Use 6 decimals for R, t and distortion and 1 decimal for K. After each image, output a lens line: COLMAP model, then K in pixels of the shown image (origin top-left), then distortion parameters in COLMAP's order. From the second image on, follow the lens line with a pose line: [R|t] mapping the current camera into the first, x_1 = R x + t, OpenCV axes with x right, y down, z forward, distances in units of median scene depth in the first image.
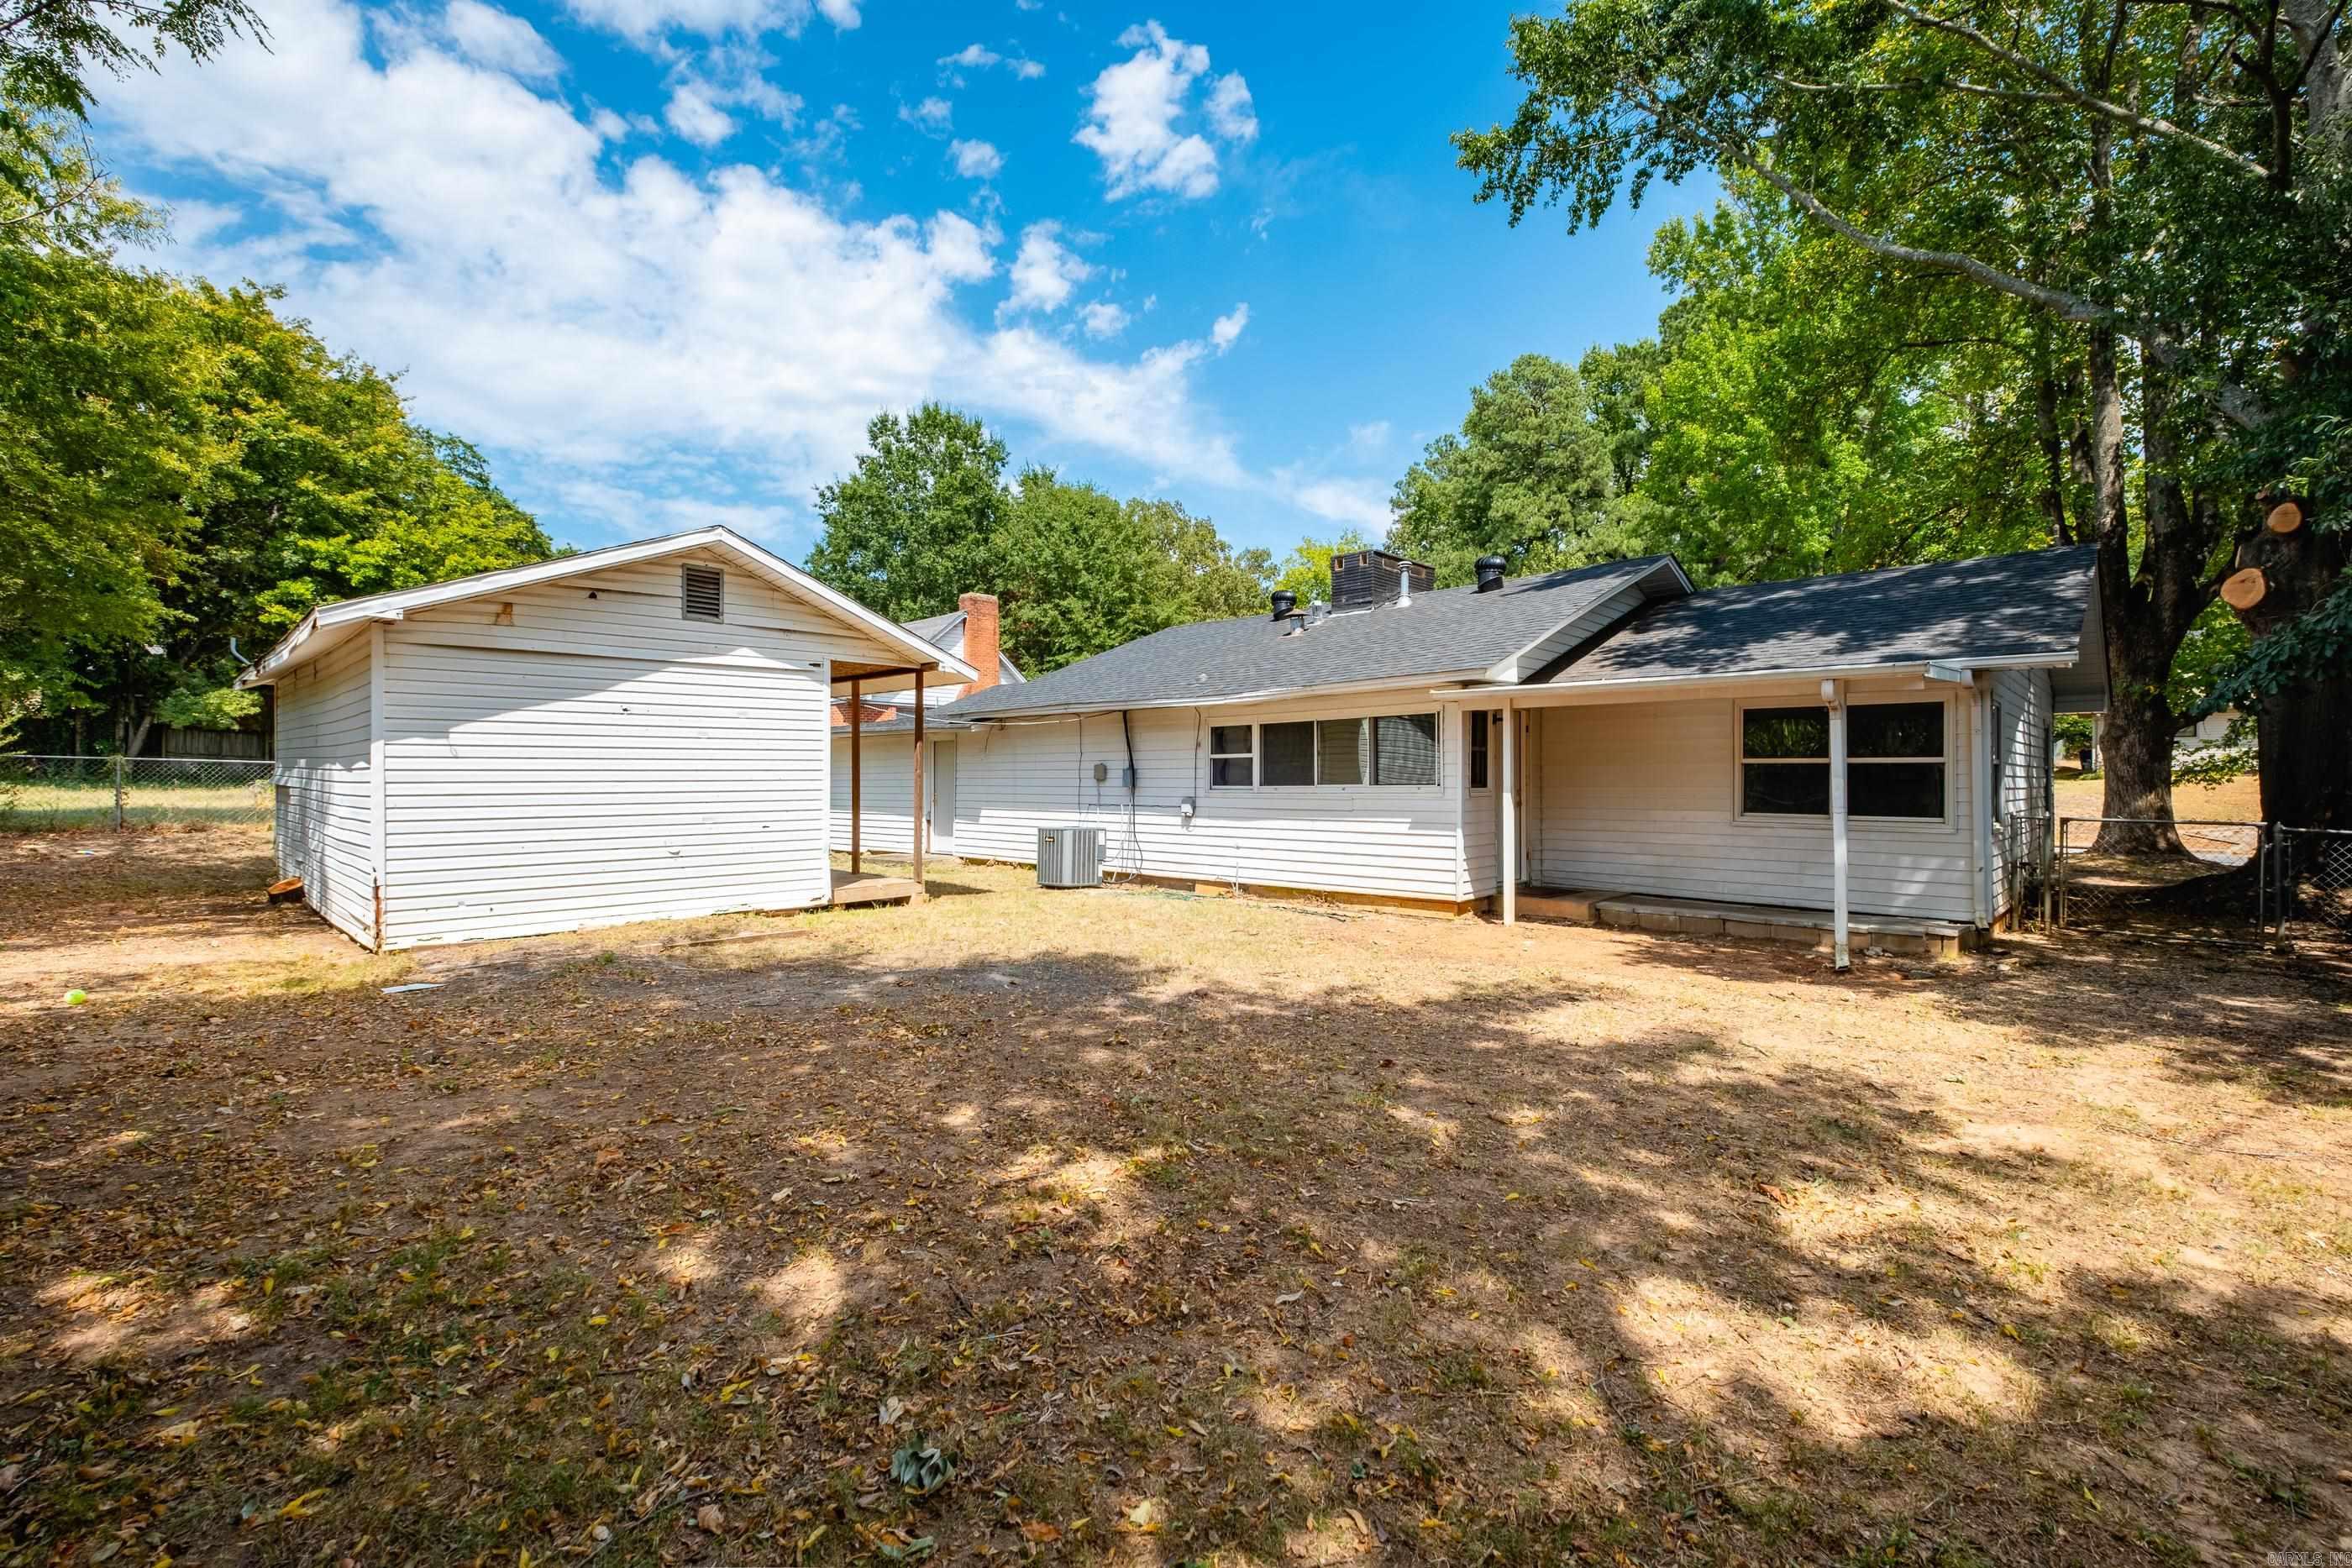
lens RADIAL K [[1019.2, 0, 1187.1], [0, 1019.2, 774.8], [0, 0, 1]] dist [0.009685, -0.005679]
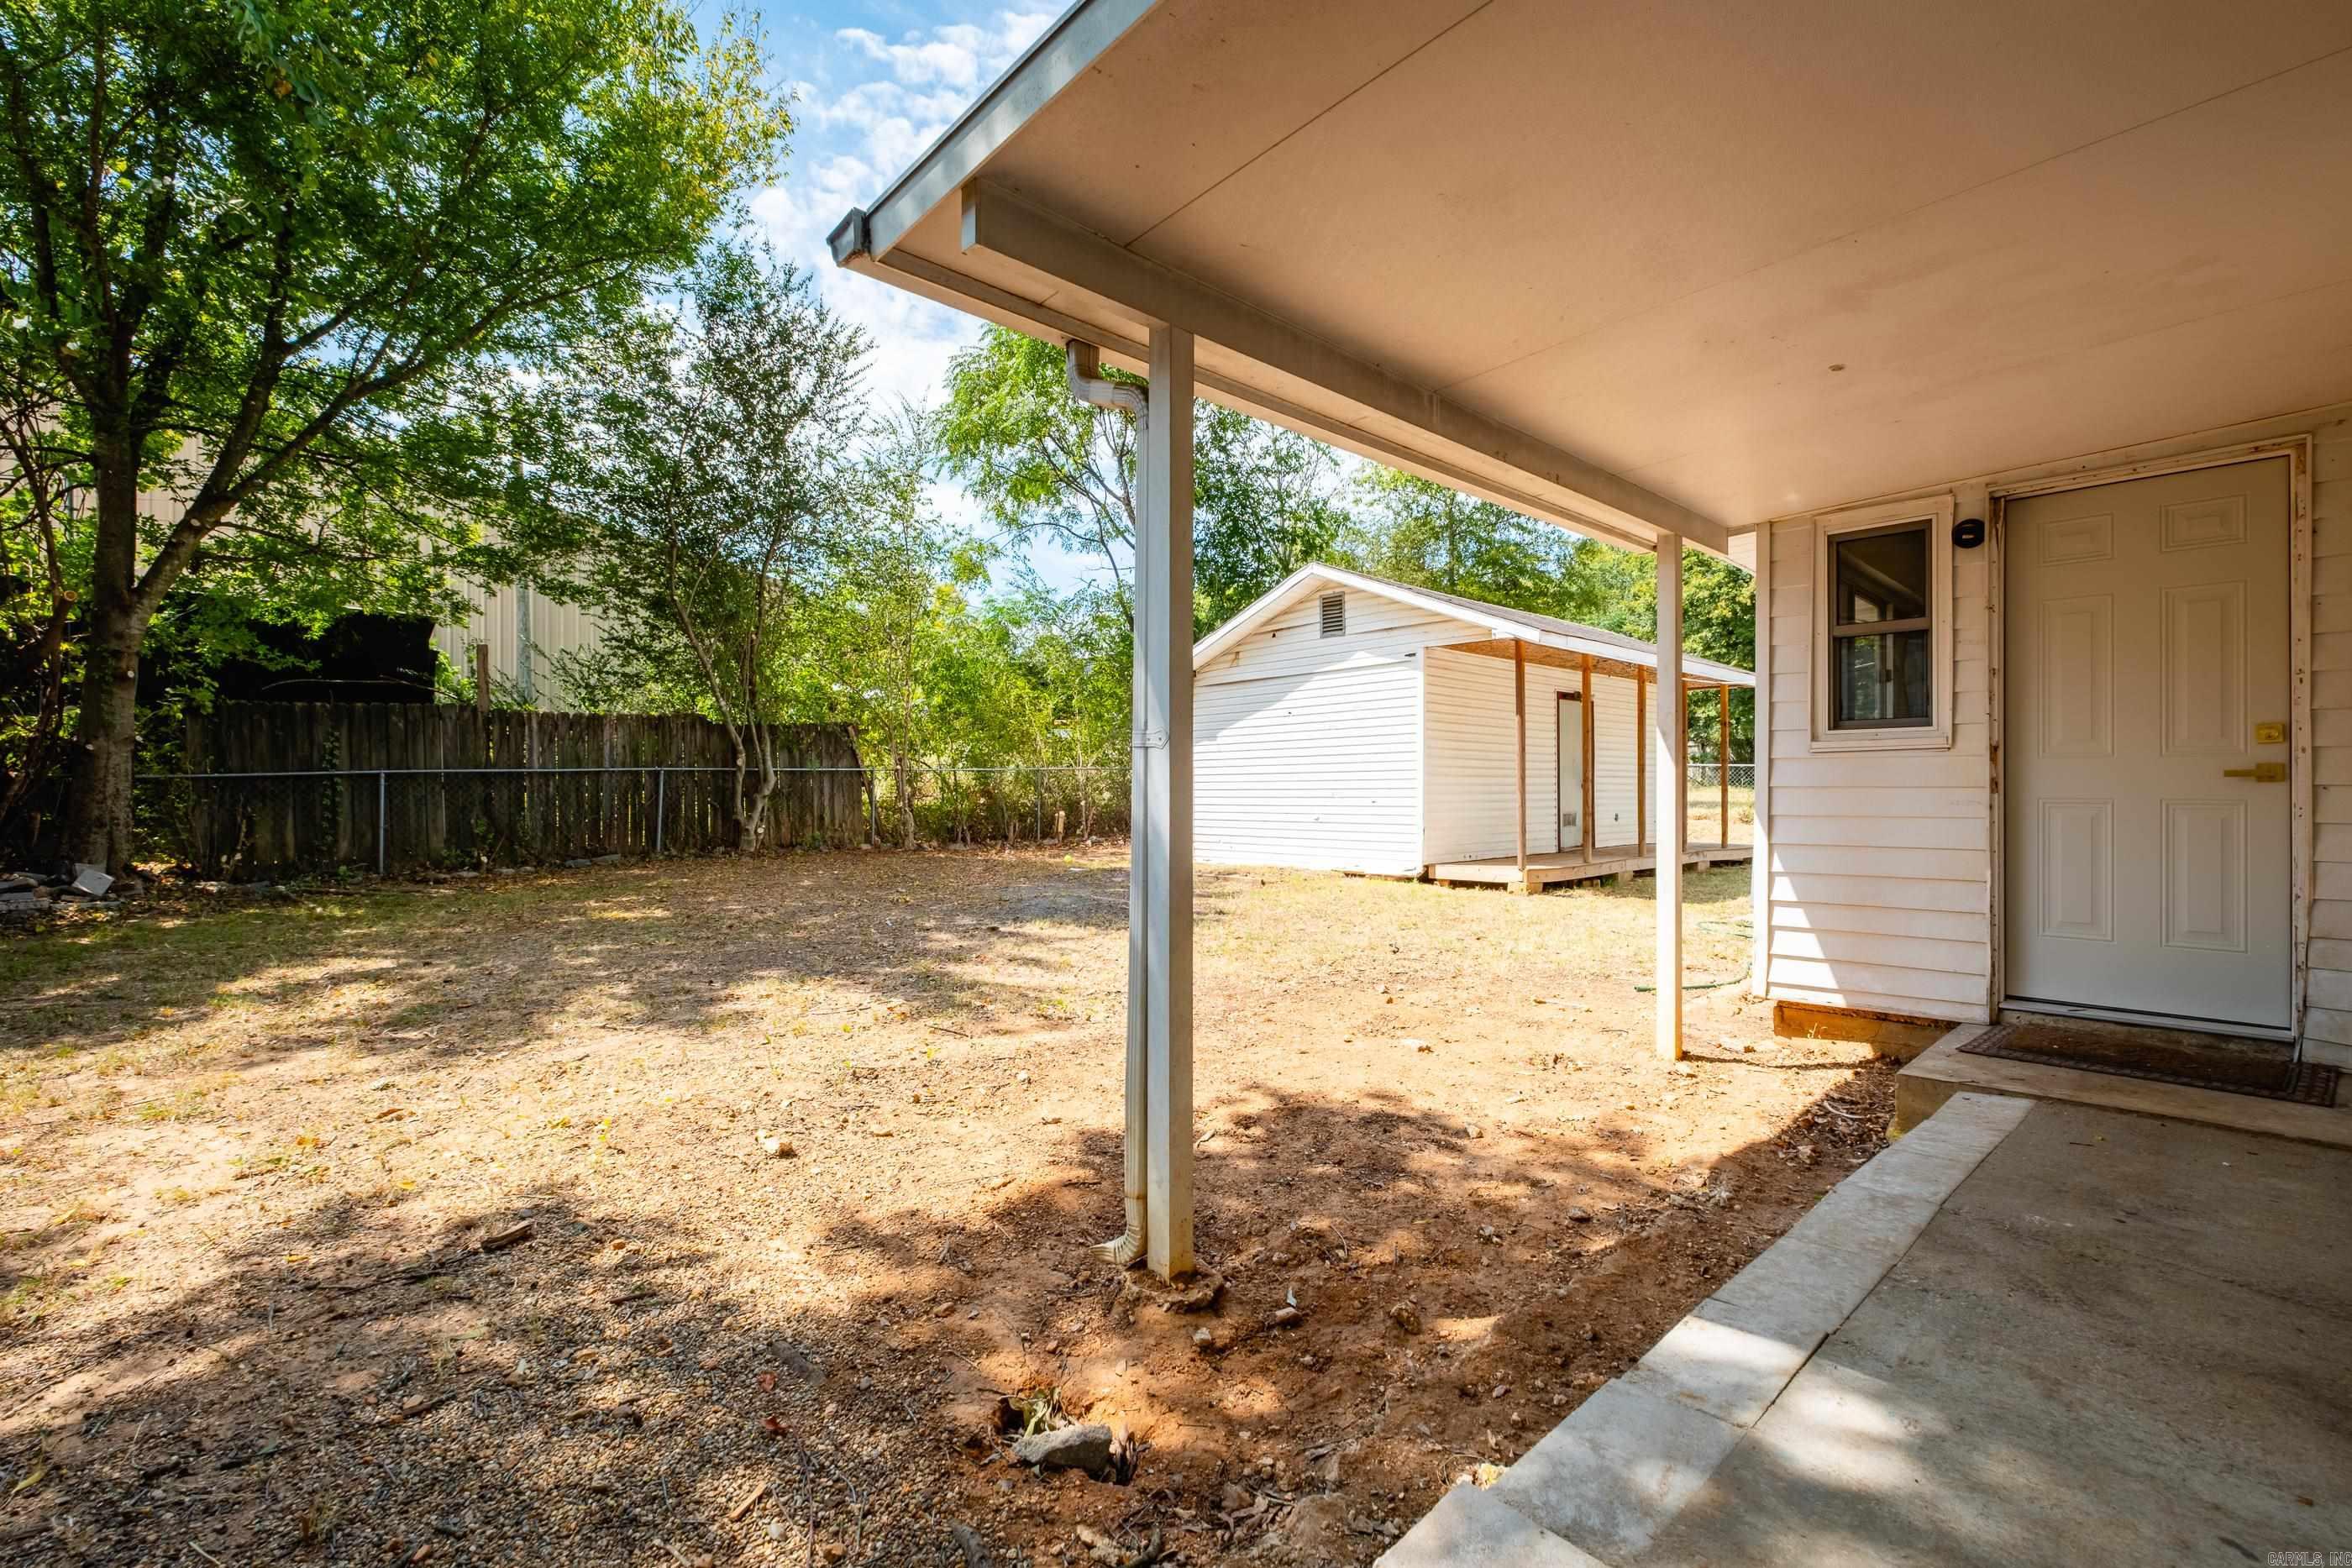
lens RADIAL K [[1019.2, 0, 1165.9], [0, 1019.2, 794.6], [0, 0, 1]] dist [0.009685, -0.005679]
pose [[-0.044556, 0.002244, -0.999004, 0.561686], [0.001252, 0.999997, 0.002190, 0.029401], [0.999006, -0.001153, -0.044559, 0.606177]]
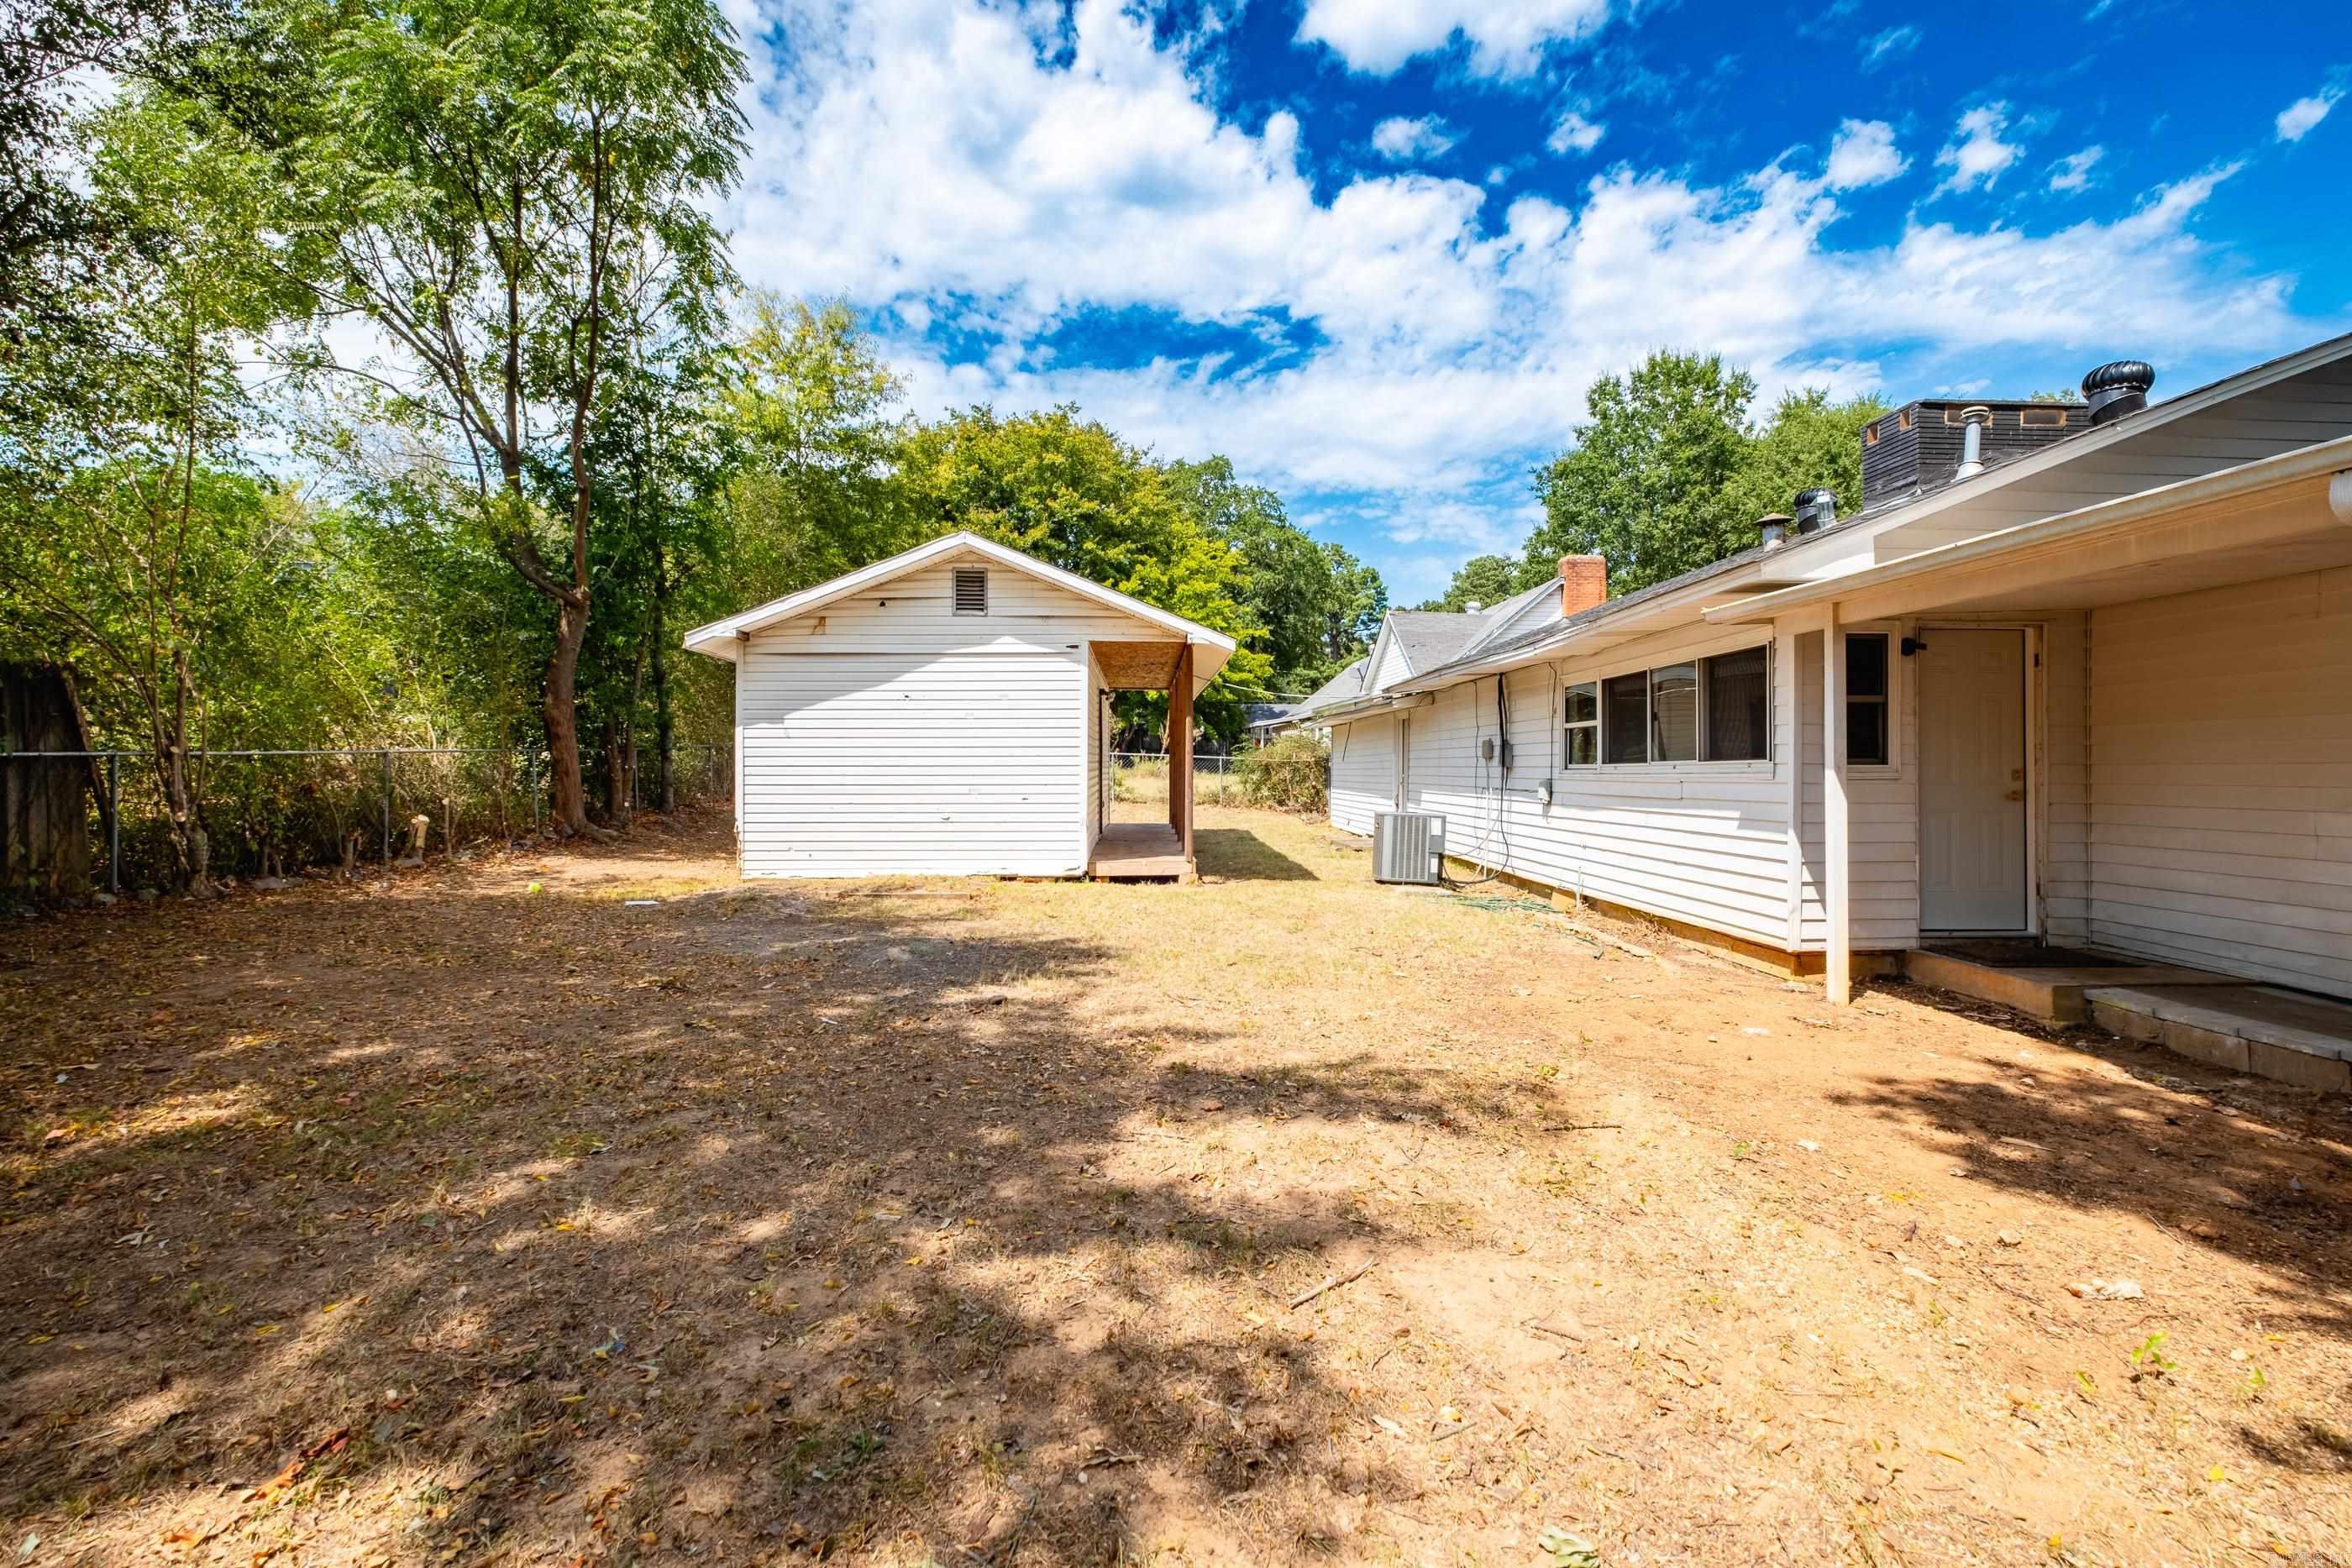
lens RADIAL K [[1019.2, 0, 1178.3], [0, 1019.2, 759.2], [0, 0, 1]] dist [0.009685, -0.005679]
pose [[0.722149, -0.003059, -0.691731, 0.339164], [-0.000164, 0.999989, -0.004594, 0.010119], [0.691738, 0.003431, 0.722141, 0.244502]]
